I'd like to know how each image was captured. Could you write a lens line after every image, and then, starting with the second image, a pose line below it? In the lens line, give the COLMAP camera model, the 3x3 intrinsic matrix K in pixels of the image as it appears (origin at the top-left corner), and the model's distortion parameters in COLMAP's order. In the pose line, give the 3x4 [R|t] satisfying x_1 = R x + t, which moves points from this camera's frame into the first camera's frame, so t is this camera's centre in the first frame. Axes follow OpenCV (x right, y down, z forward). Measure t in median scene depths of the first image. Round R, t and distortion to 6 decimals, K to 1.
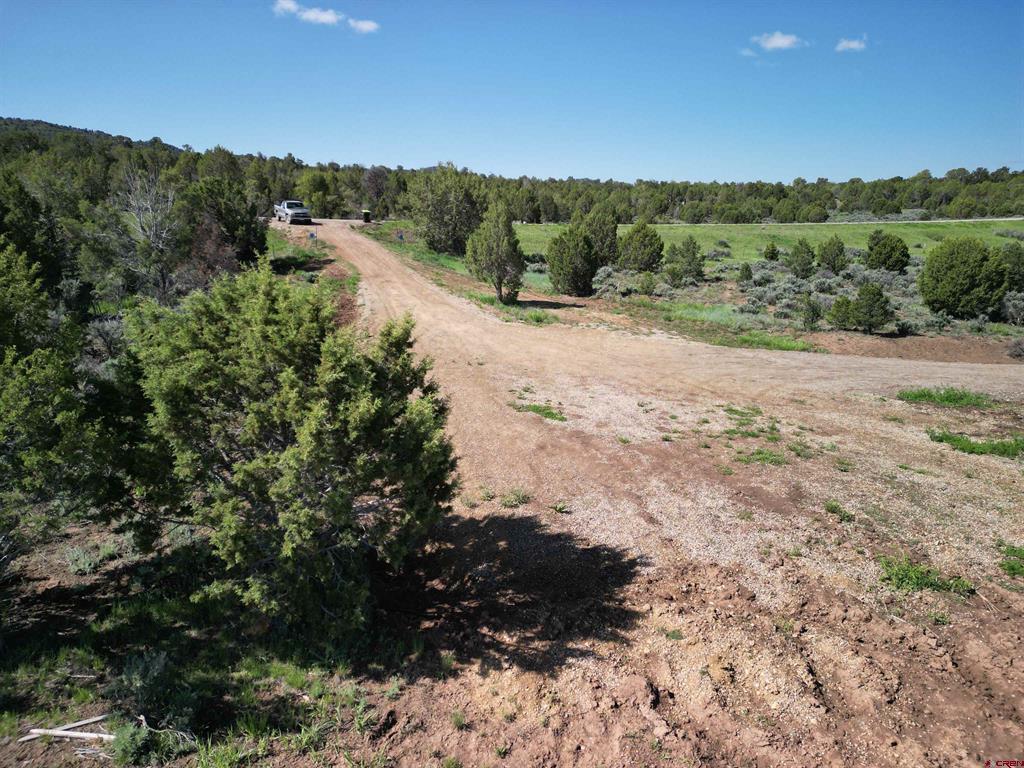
lens RADIAL K [[712.6, 0, 502.5], [0, 712.6, 390.5], [0, 0, 1]] dist [0.059936, -0.047143]
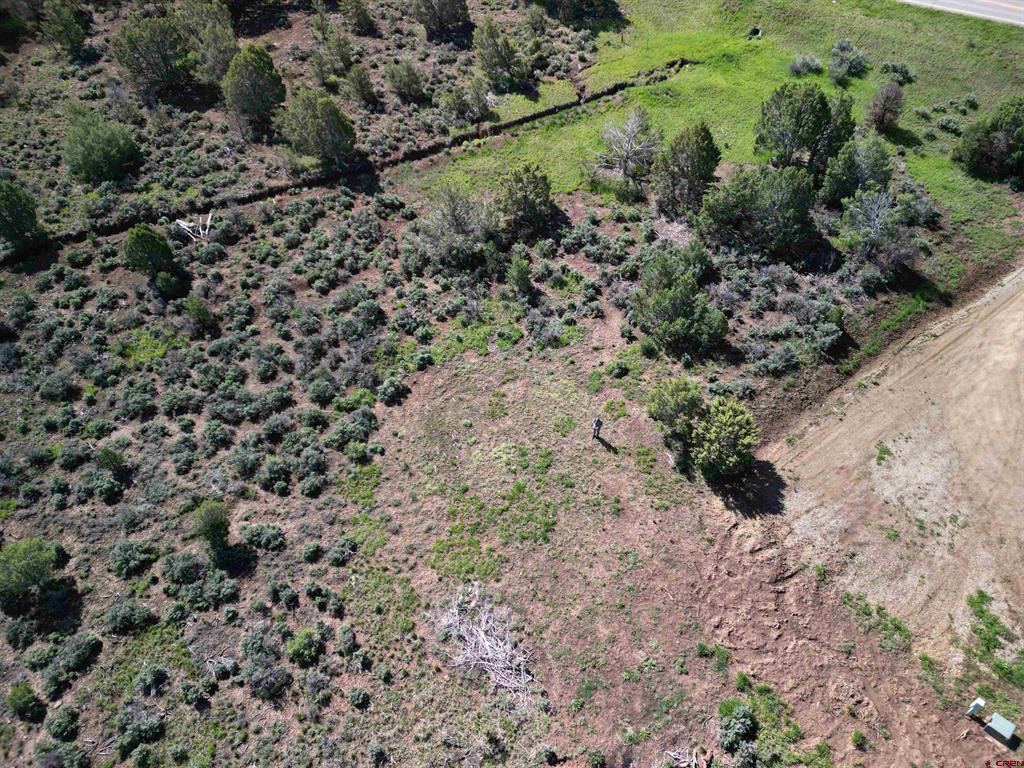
lens RADIAL K [[712.6, 0, 505.3], [0, 712.6, 386.7], [0, 0, 1]] dist [0.059936, -0.047143]
pose [[0.403479, 0.670981, -0.622085, 0.568674], [-0.211906, 0.729922, 0.649854, -0.917986], [0.890113, -0.130378, 0.436693, -0.730226]]
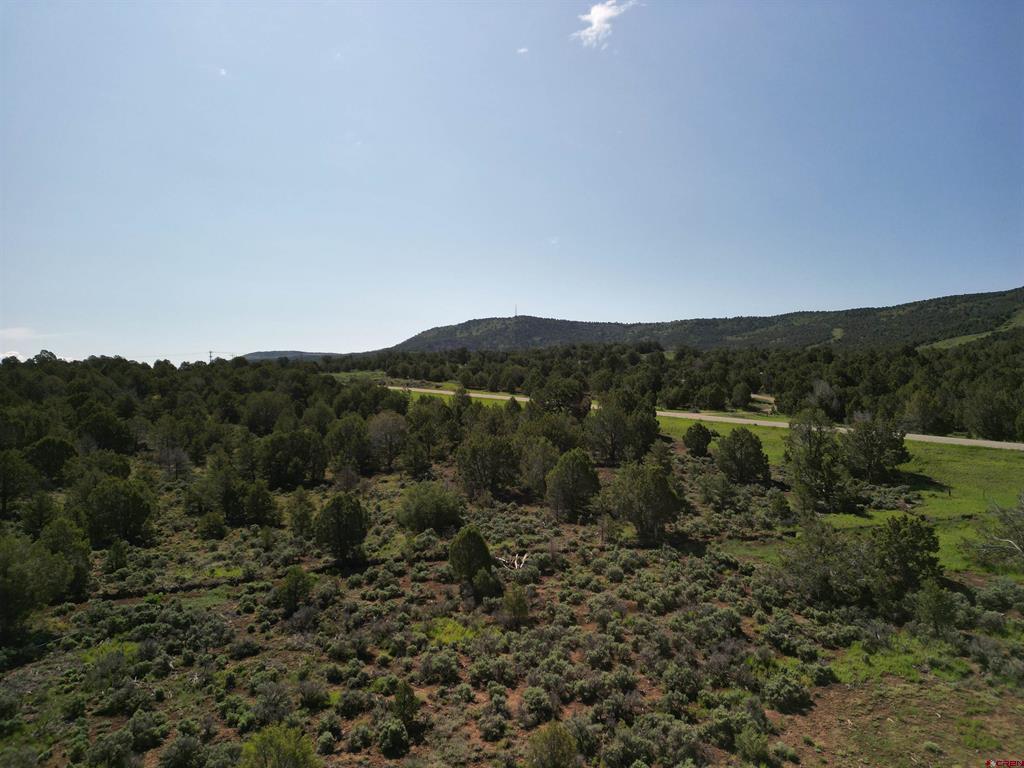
lens RADIAL K [[712.6, 0, 511.3], [0, 712.6, 384.9], [0, 0, 1]] dist [0.059936, -0.047143]
pose [[0.140908, 0.009616, -0.989976, 0.501580], [-0.222794, 0.974612, -0.022245, -0.143681], [0.964628, 0.223695, 0.139473, -0.926301]]
